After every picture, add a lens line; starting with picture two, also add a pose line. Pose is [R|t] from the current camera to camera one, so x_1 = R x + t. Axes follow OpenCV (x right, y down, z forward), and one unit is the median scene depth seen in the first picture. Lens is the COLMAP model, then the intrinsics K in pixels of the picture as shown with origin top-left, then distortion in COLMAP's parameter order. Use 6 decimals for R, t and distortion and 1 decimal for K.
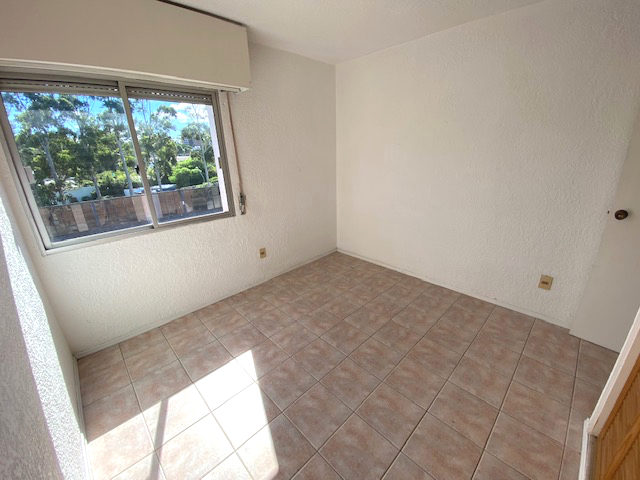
lens RADIAL K [[263.2, 0, 319.3], [0, 263.2, 240.0], [0, 0, 1]] dist [-0.003549, -0.000668]
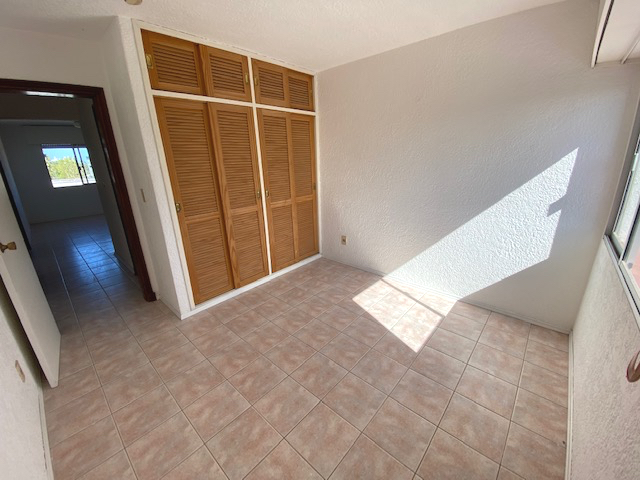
lens RADIAL K [[263.2, 0, 320.7], [0, 263.2, 238.5], [0, 0, 1]] dist [-0.003549, -0.000668]
pose [[-0.995822, 0.077269, -0.048659, 0.105169], [0.033121, 0.802240, 0.596082, -0.510275], [0.085095, 0.591980, -0.801448, 1.481813]]
